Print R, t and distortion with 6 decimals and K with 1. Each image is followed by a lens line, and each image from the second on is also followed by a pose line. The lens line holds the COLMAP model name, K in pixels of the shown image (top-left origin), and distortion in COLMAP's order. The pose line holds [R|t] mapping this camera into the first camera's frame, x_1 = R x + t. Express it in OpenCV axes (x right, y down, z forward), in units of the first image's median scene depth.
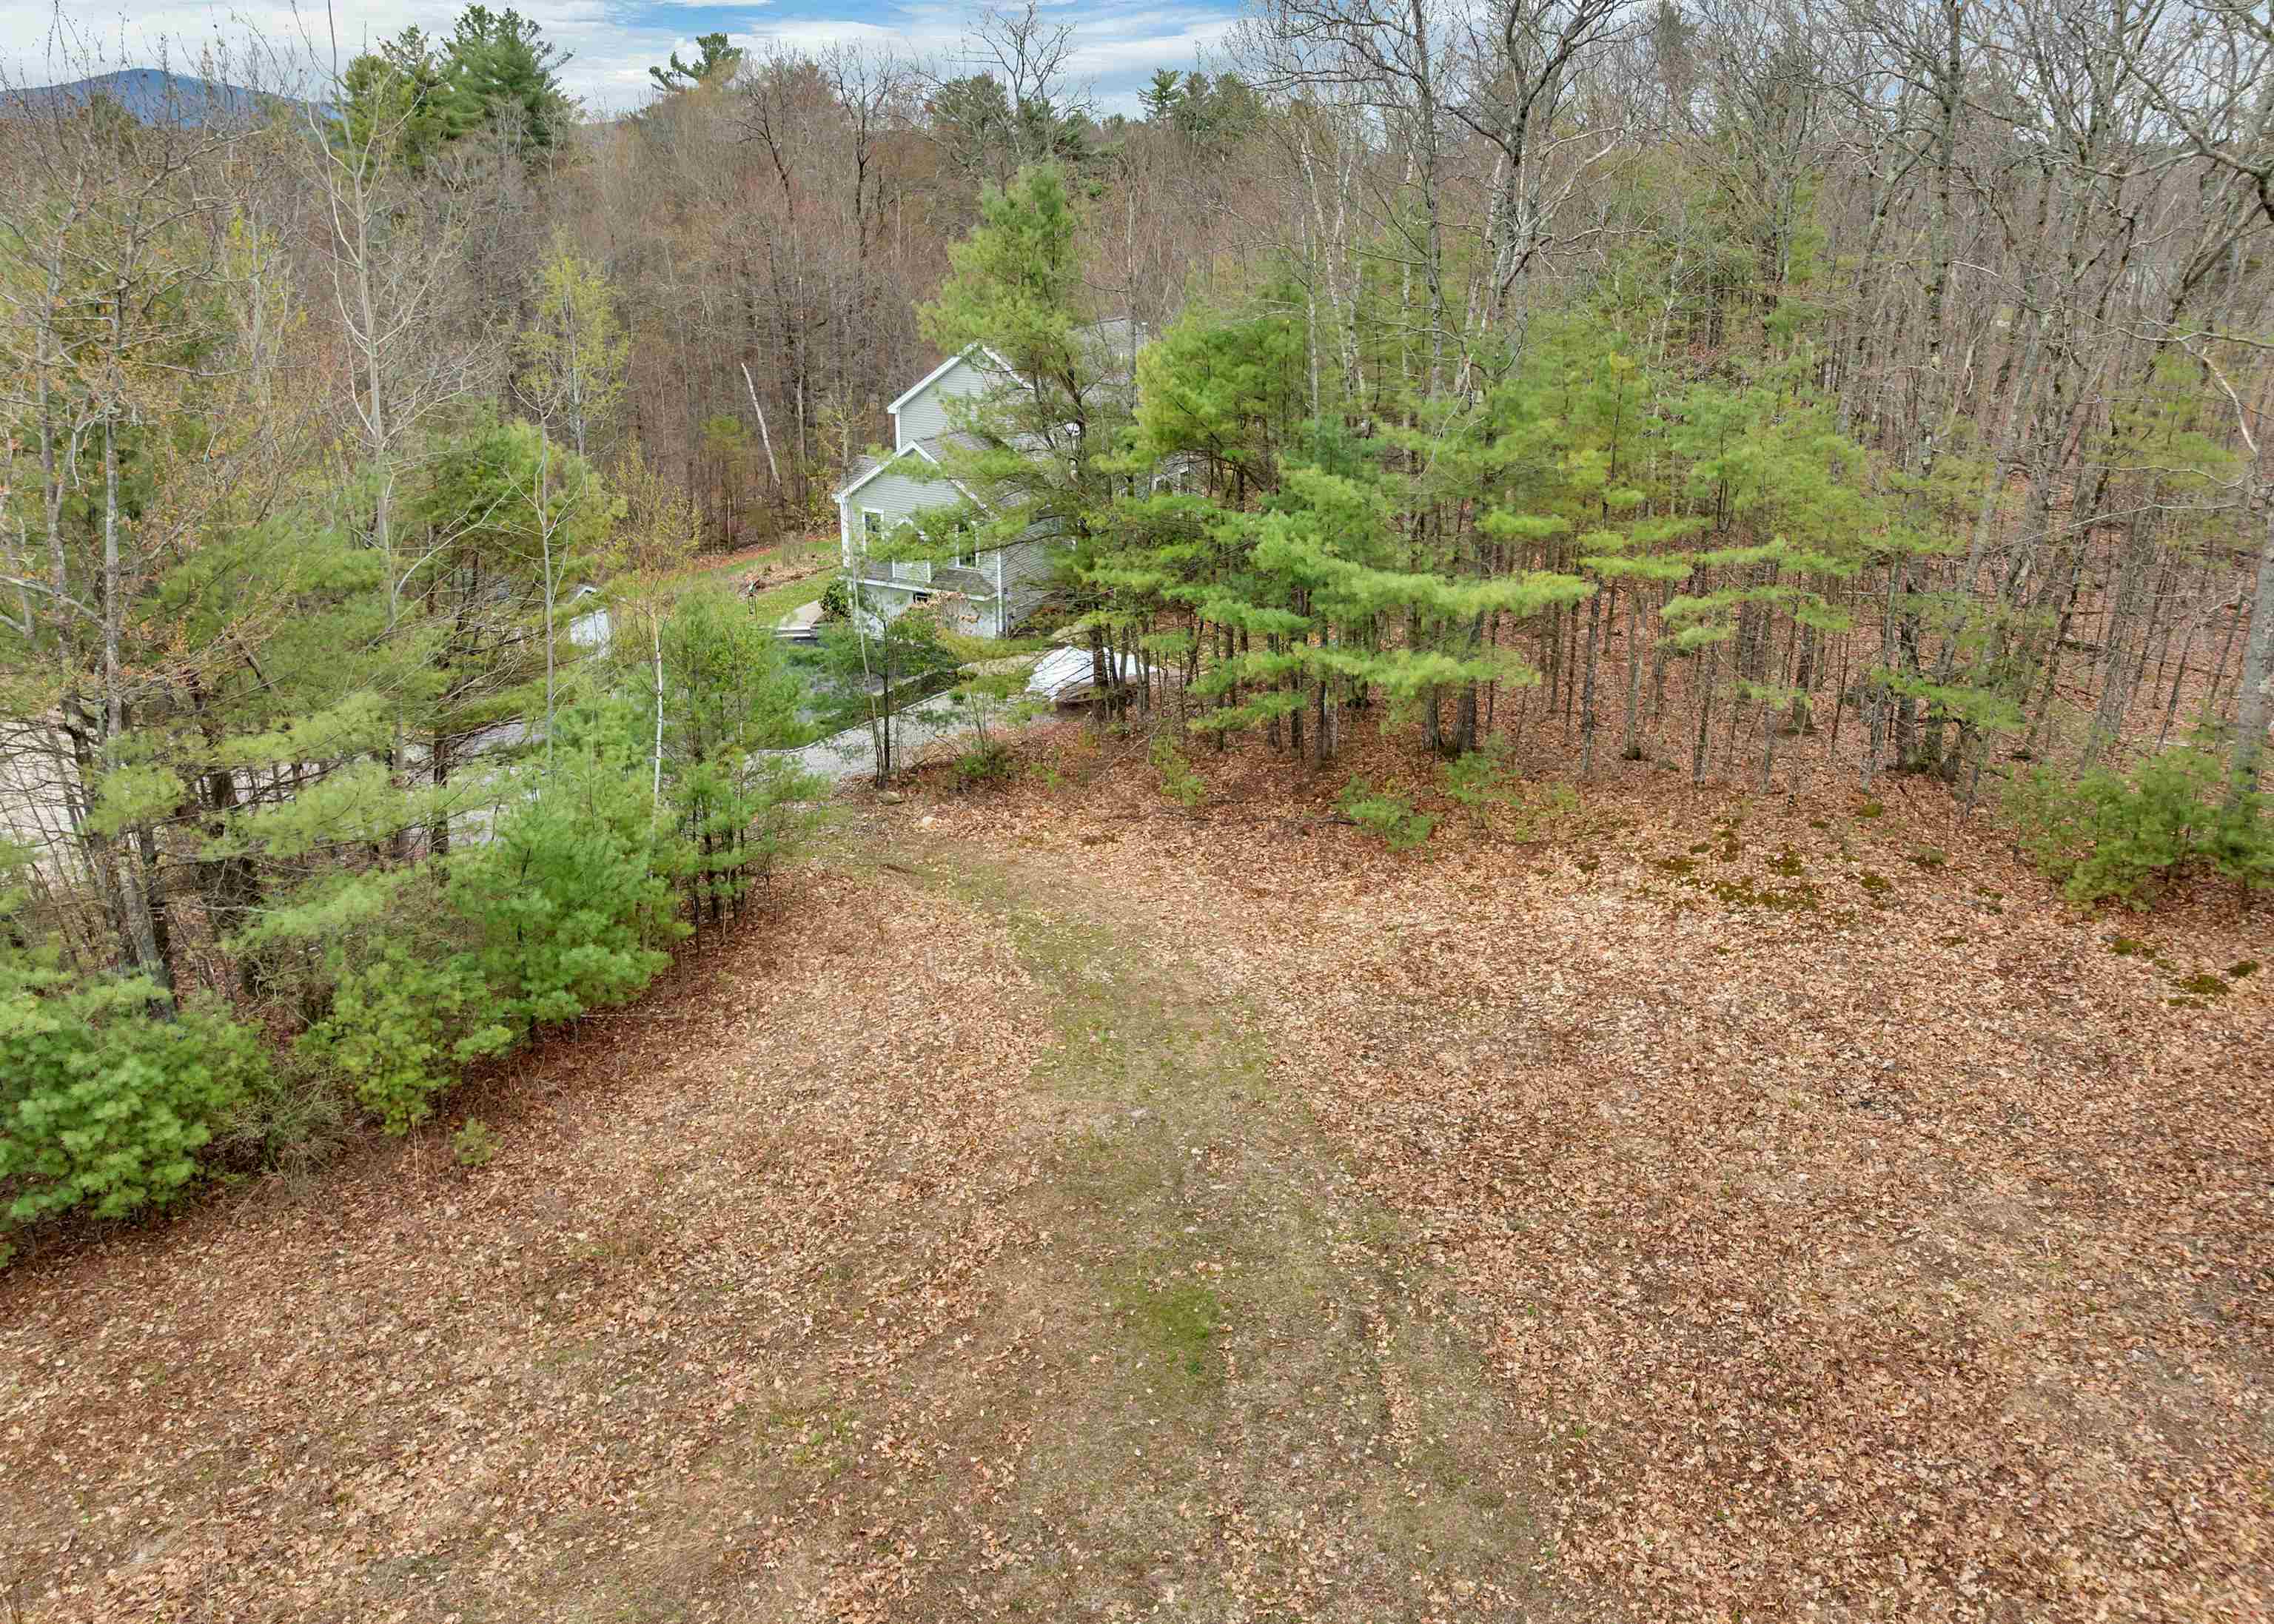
lens RADIAL K [[1628.3, 0, 1150.9], [0, 1628.3, 782.4], [0, 0, 1]] dist [-0.045638, -0.002699]
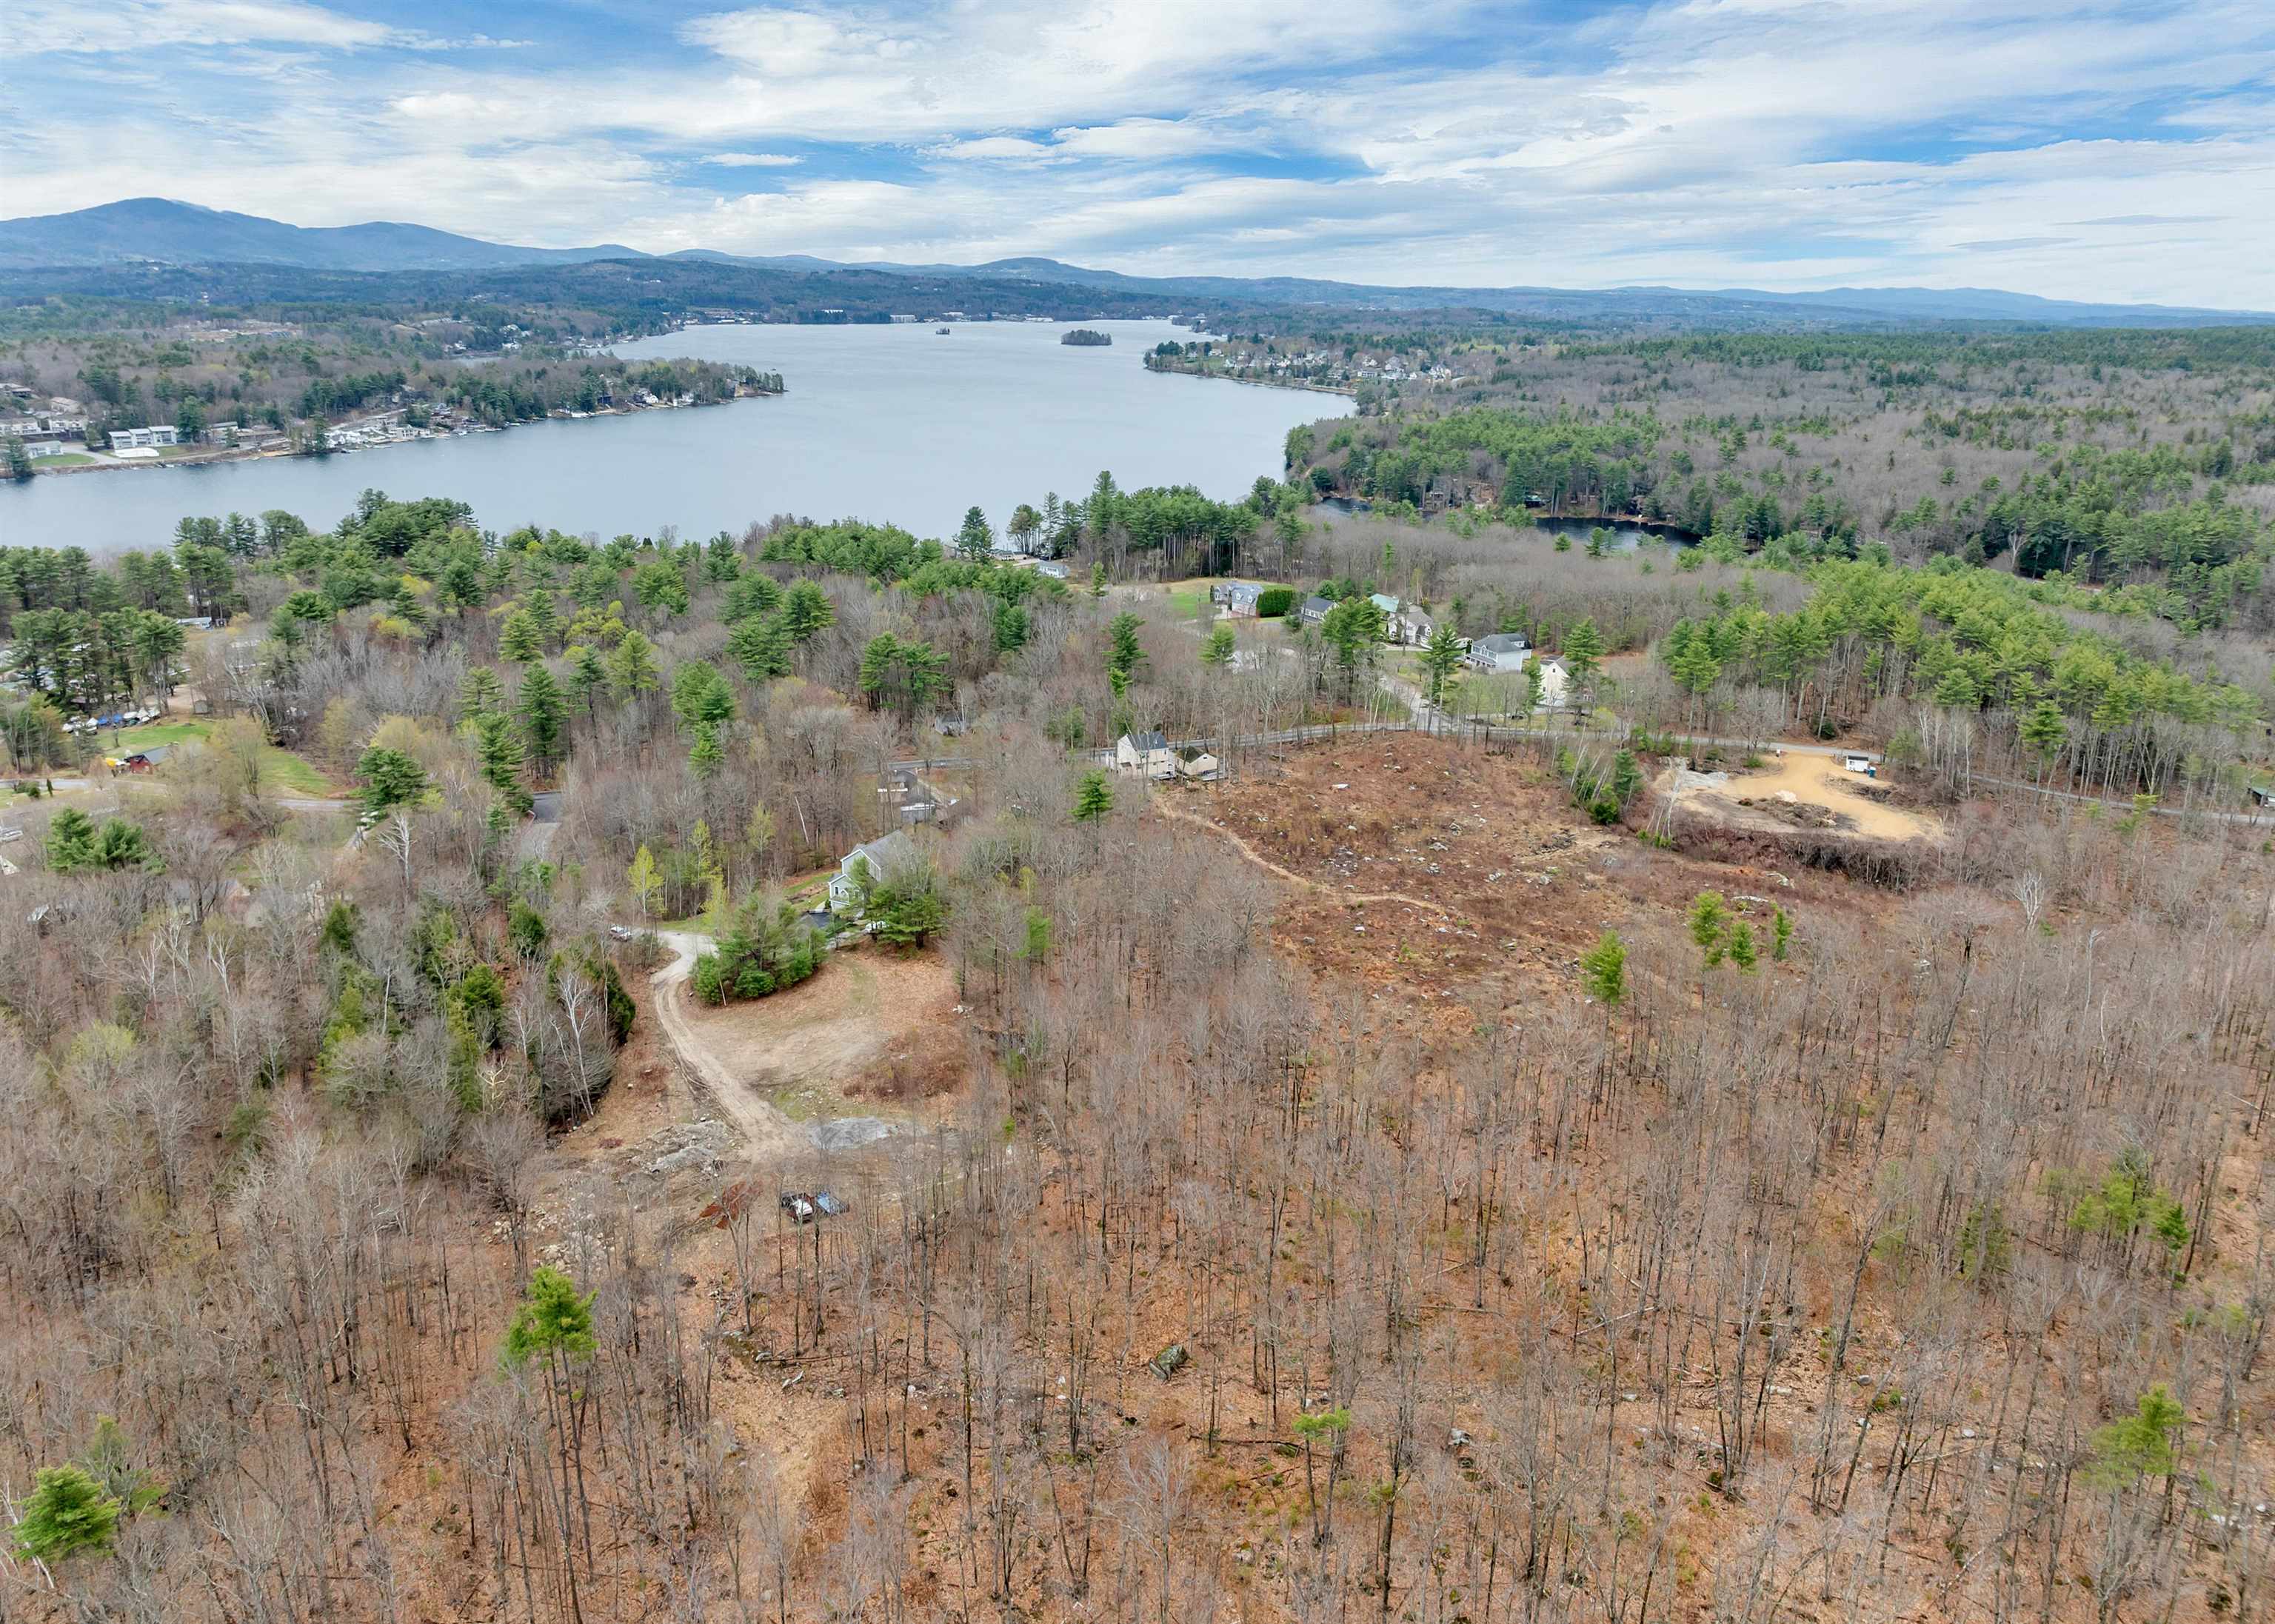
lens RADIAL K [[1629.1, 0, 1144.0], [0, 1629.1, 784.9], [0, 0, 1]] dist [-0.036127, -0.006742]
pose [[0.999866, 0.005541, 0.015424, 1.127260], [-0.004618, 0.998235, -0.059210, -0.325980], [-0.015725, 0.059131, 0.998126, -6.523762]]
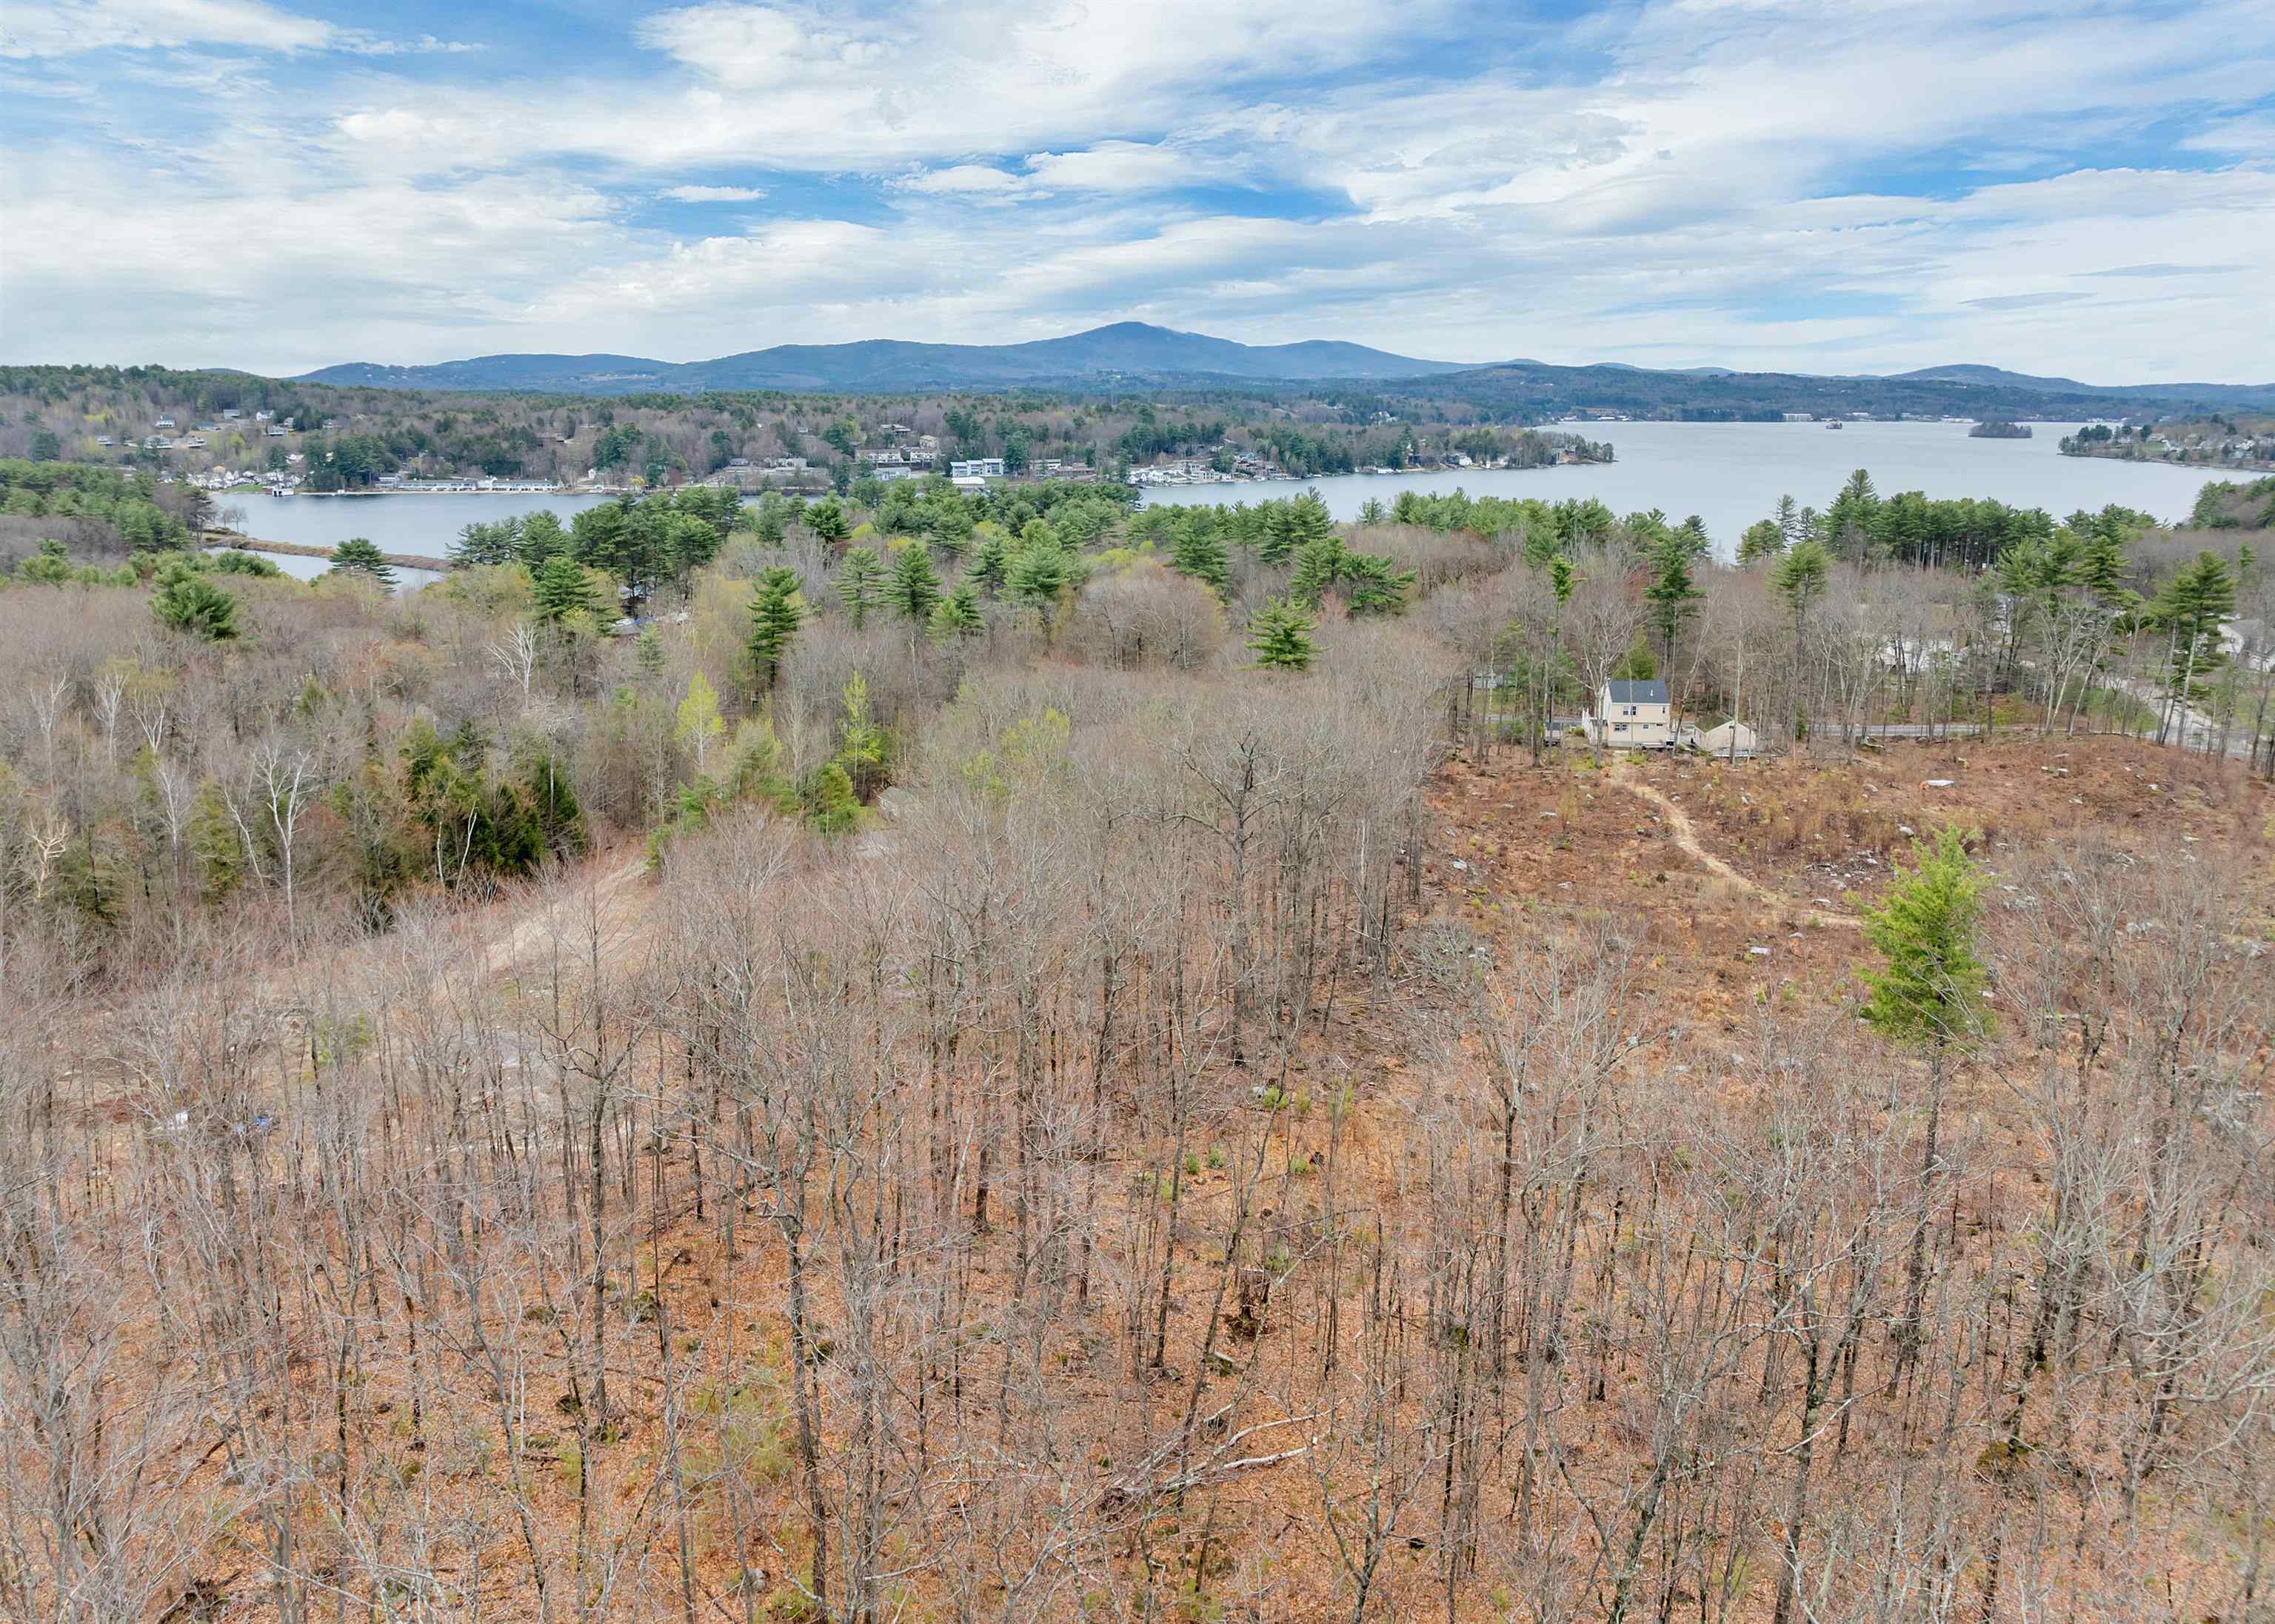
lens RADIAL K [[1629.1, 0, 1144.0], [0, 1629.1, 784.9], [0, 0, 1]] dist [-0.036127, -0.006742]
pose [[0.868019, 0.109456, -0.484316, 2.896570], [-0.169321, 0.982186, -0.081491, 0.085730], [0.466768, 0.152740, 0.871090, -2.937464]]
